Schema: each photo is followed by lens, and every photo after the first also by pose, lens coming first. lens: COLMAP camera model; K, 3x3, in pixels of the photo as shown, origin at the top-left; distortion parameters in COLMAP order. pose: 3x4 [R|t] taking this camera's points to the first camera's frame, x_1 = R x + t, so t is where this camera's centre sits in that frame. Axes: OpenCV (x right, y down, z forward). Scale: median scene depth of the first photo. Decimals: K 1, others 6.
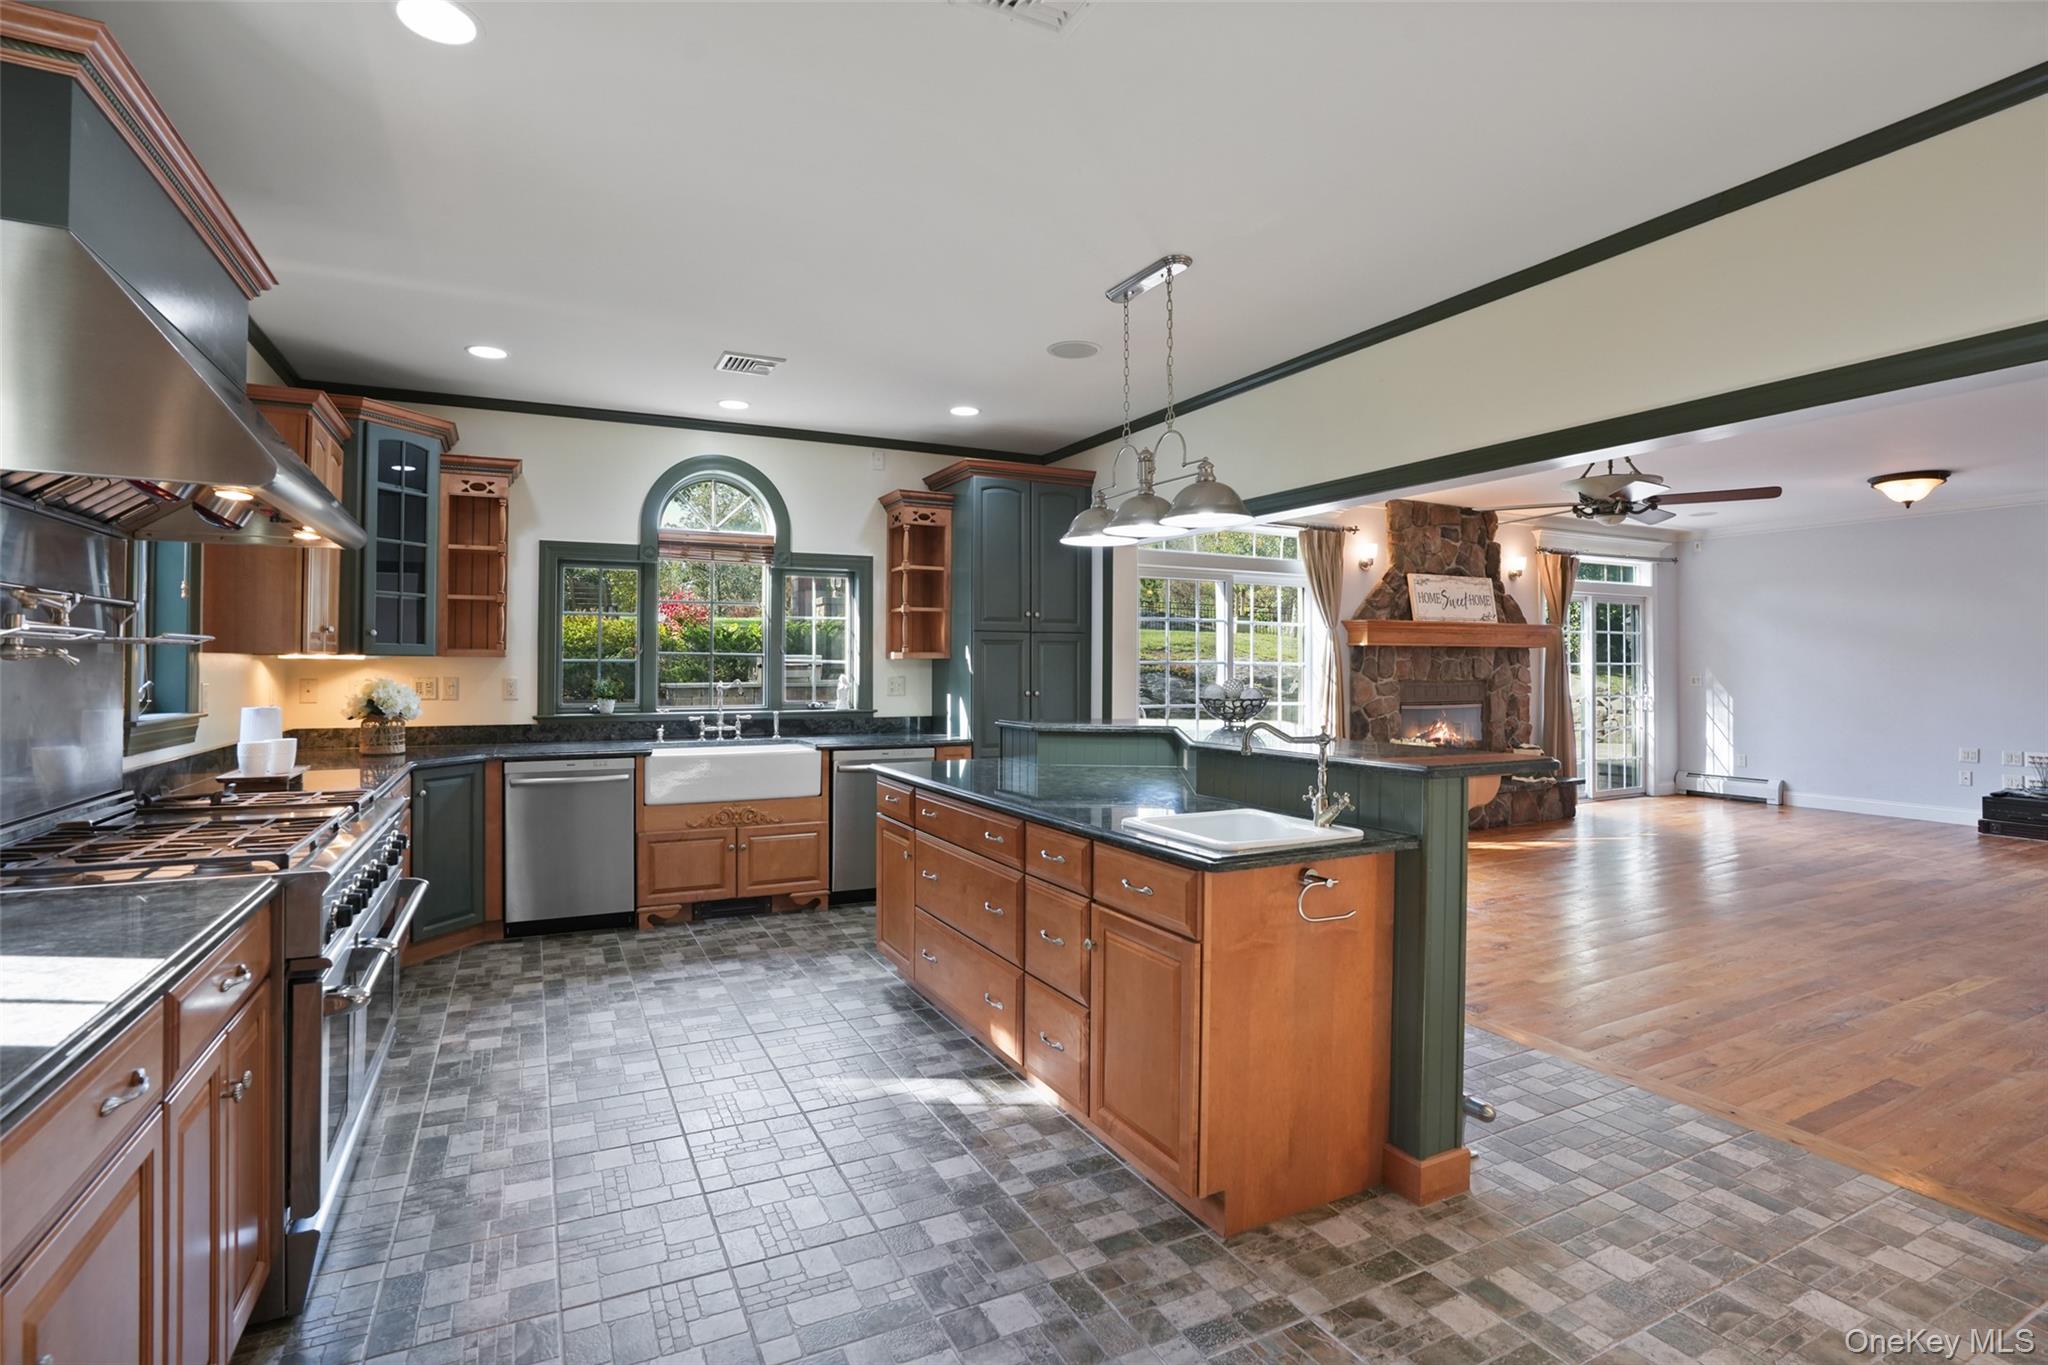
lens RADIAL K [[968.3, 0, 1027.8], [0, 968.3, 667.7], [0, 0, 1]] dist [-0.062000, 0.021211]
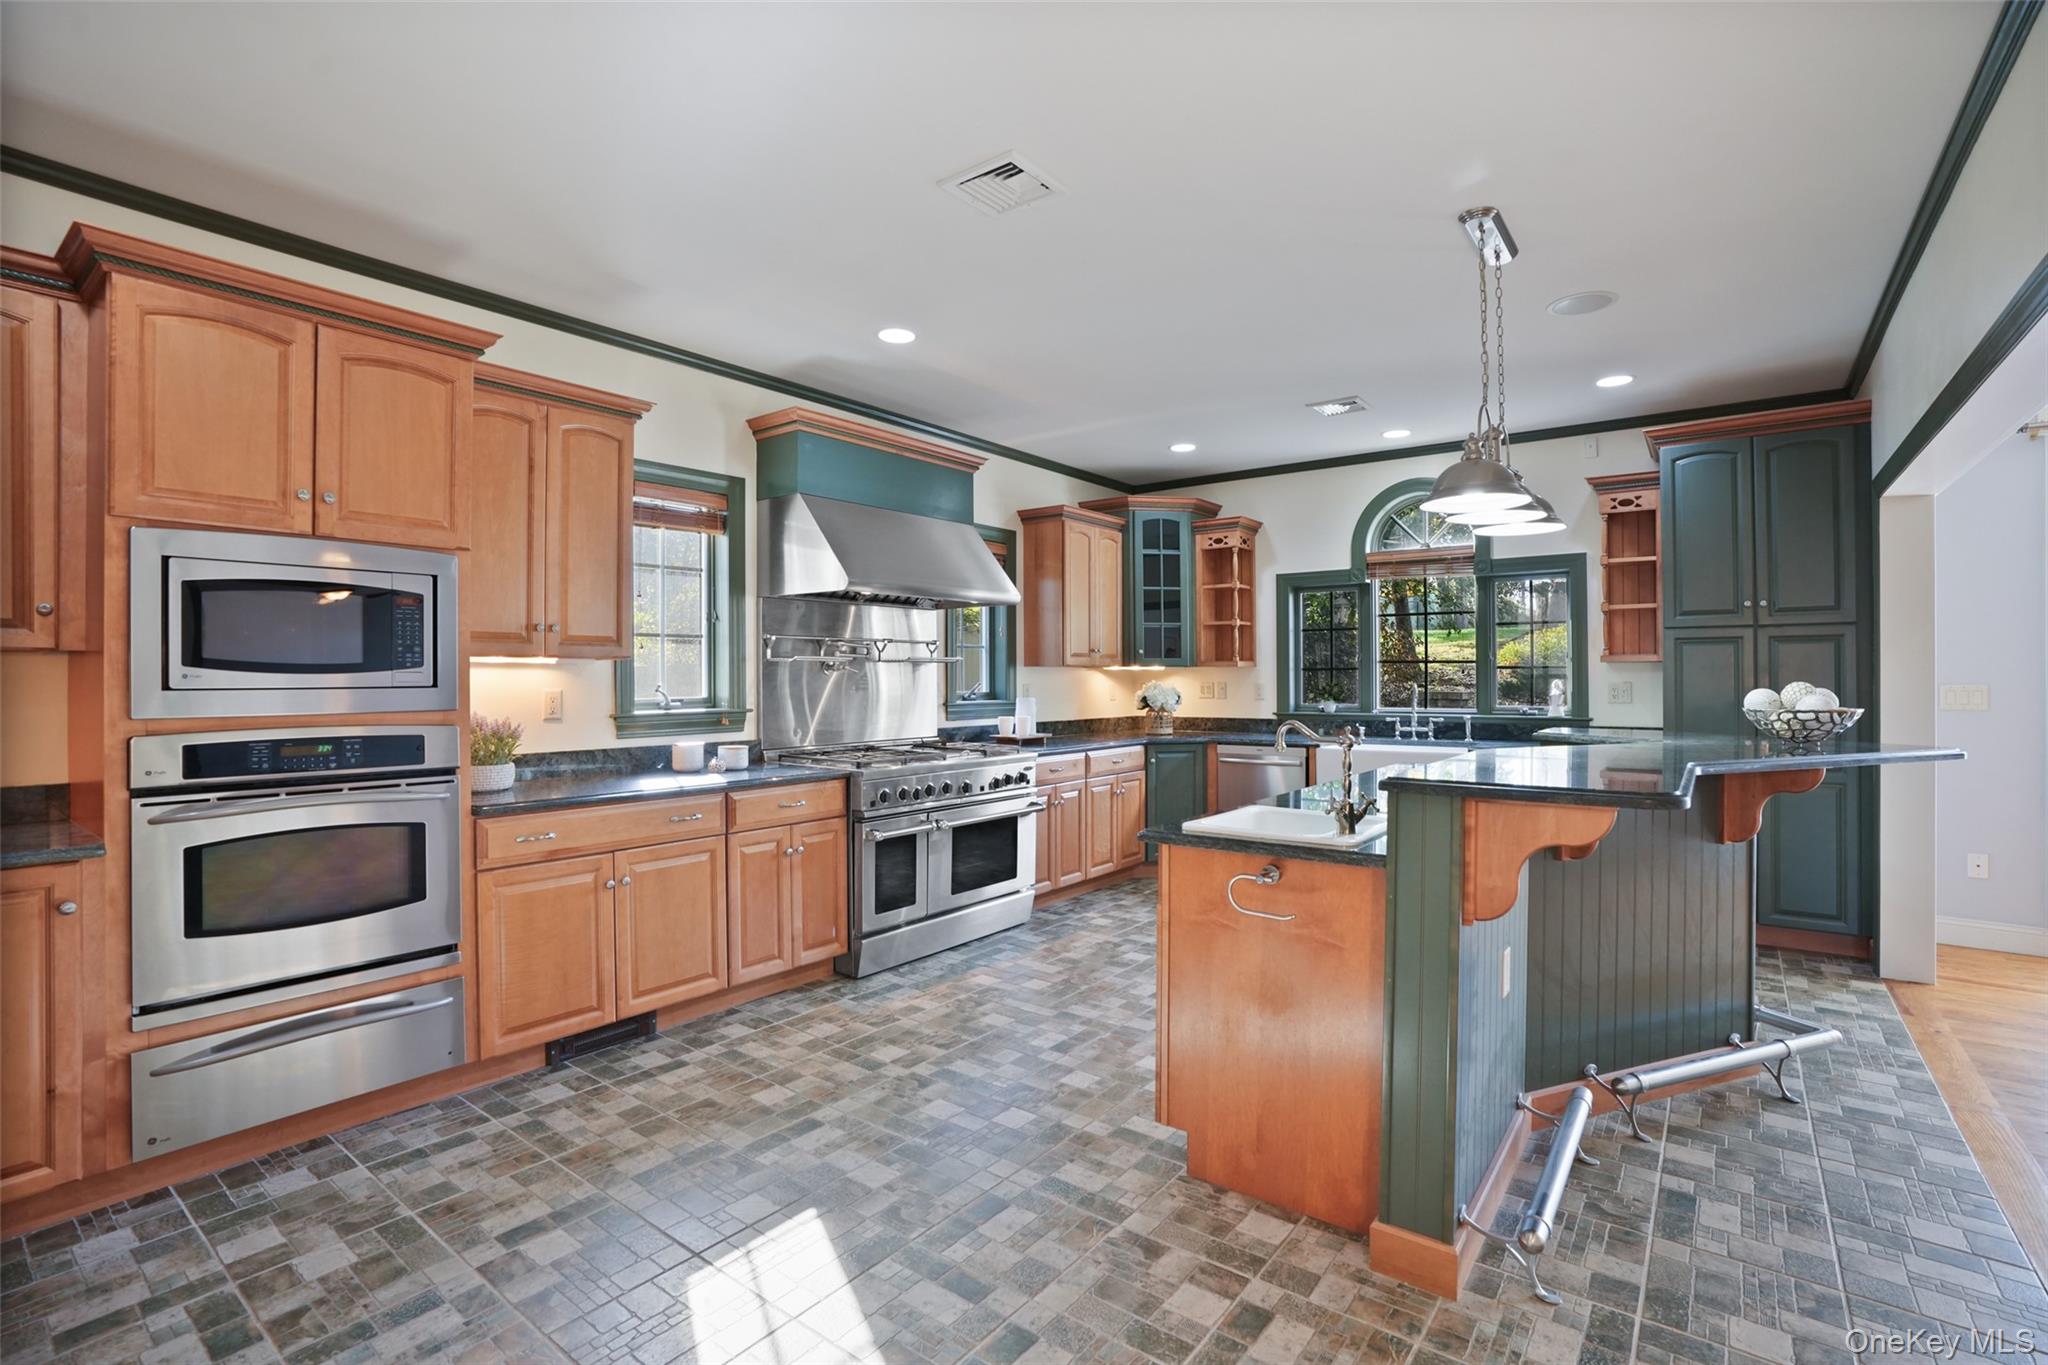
lens RADIAL K [[968.3, 0, 1027.8], [0, 968.3, 667.7], [0, 0, 1]] dist [-0.062000, 0.021211]
pose [[0.428266, -0.011755, -0.903576, 0.590886], [0.003140, 0.999929, -0.011521, 0.005755], [0.903647, 0.002096, 0.428272, 0.175396]]
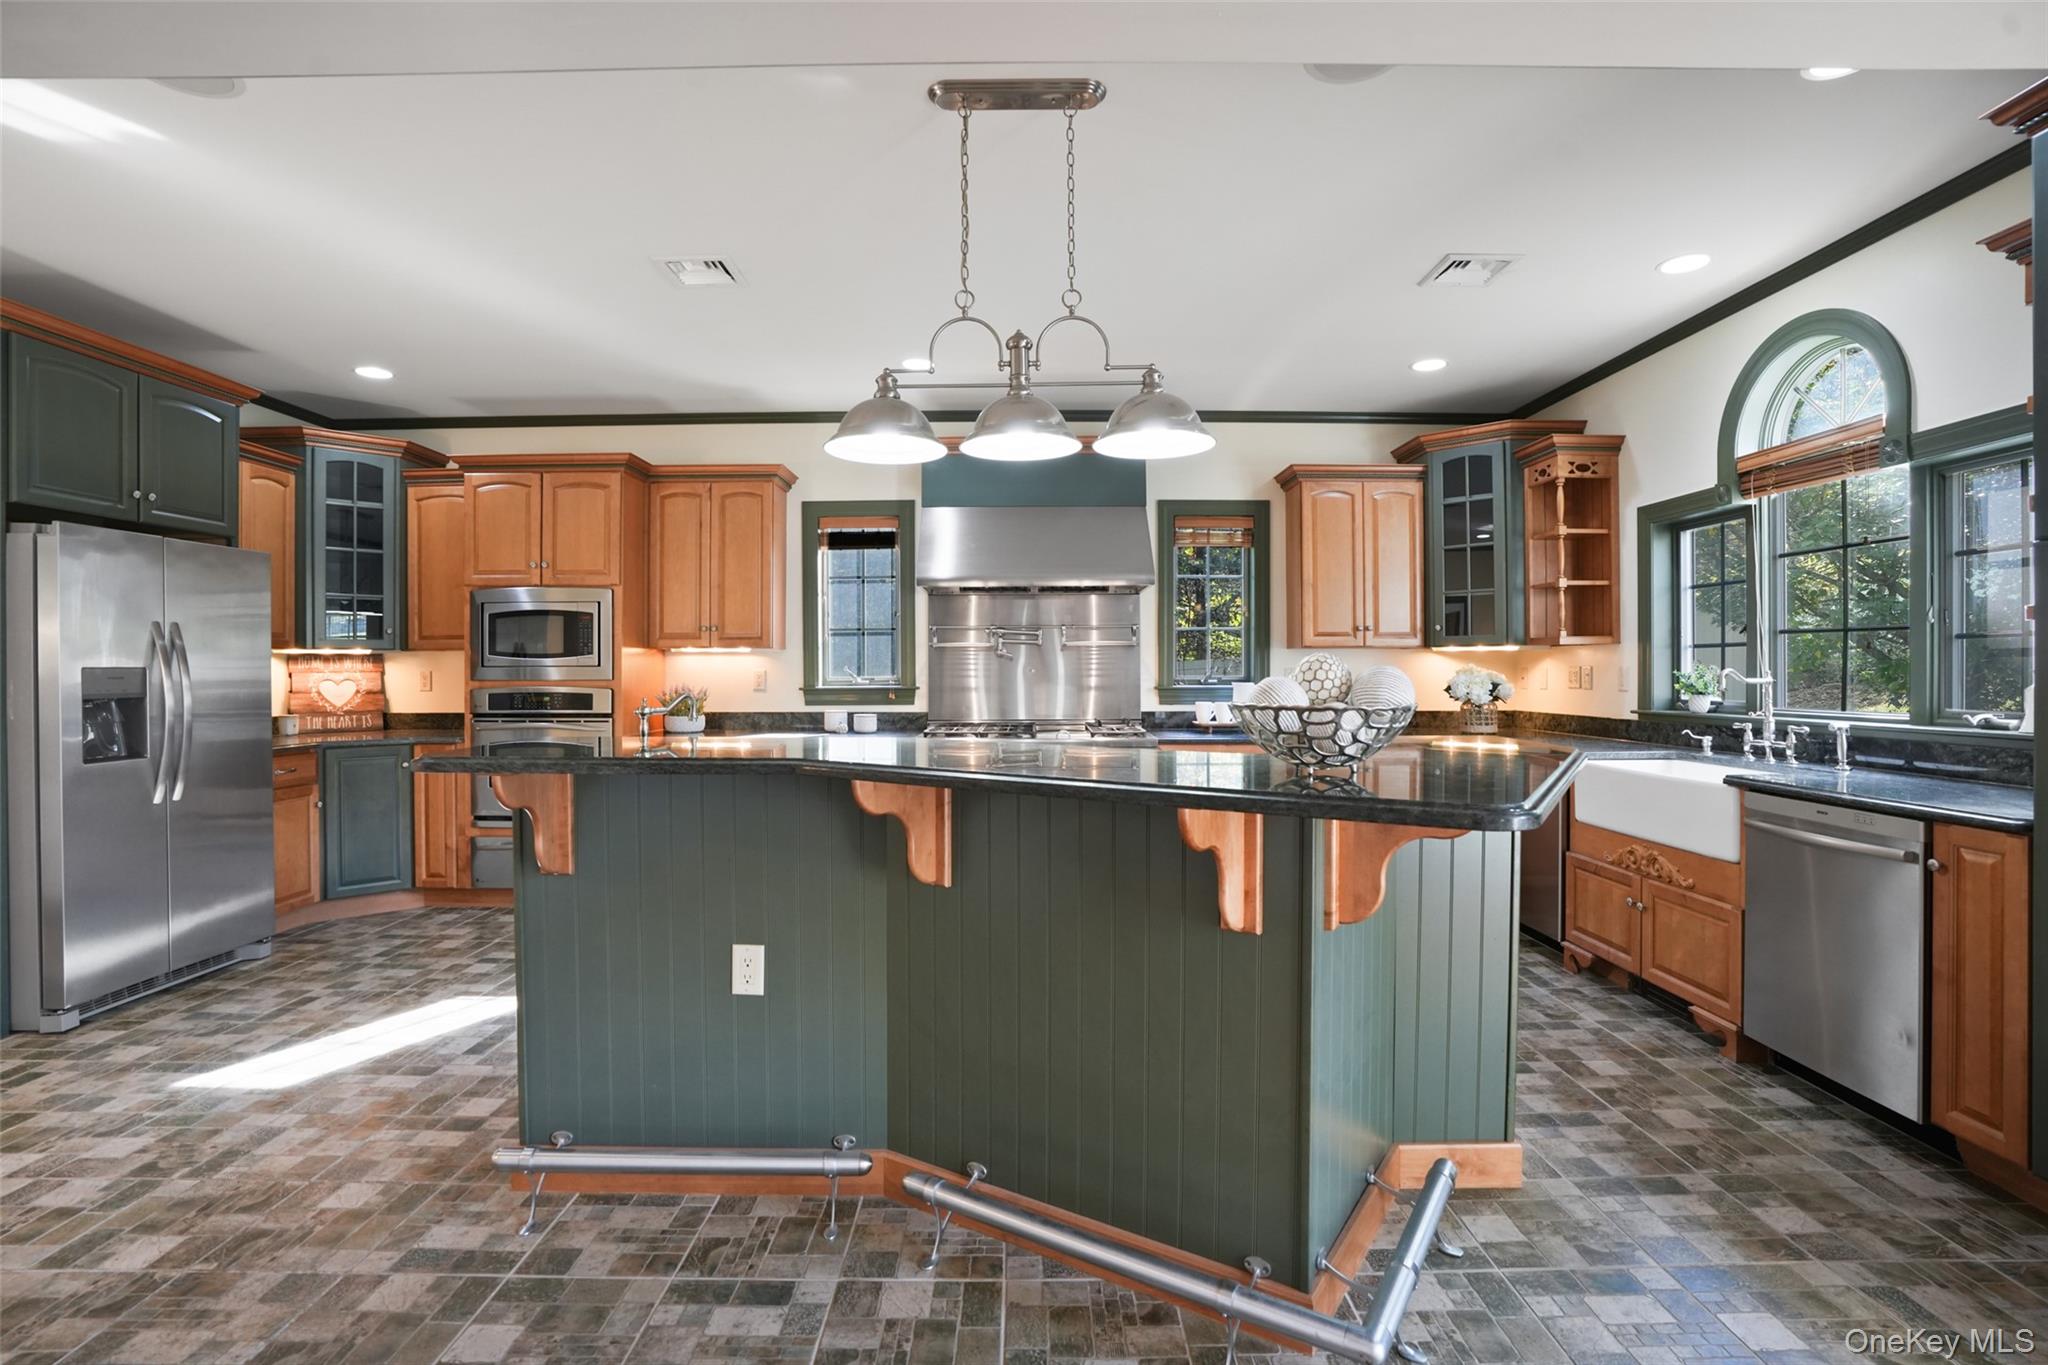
lens RADIAL K [[968.3, 0, 1027.8], [0, 968.3, 667.7], [0, 0, 1]] dist [-0.062000, 0.021211]
pose [[-0.471337, -0.003603, -0.881946, 0.593445], [0.001139, 0.999988, -0.004694, 0.018014], [0.881952, -0.003217, -0.471328, 1.068936]]
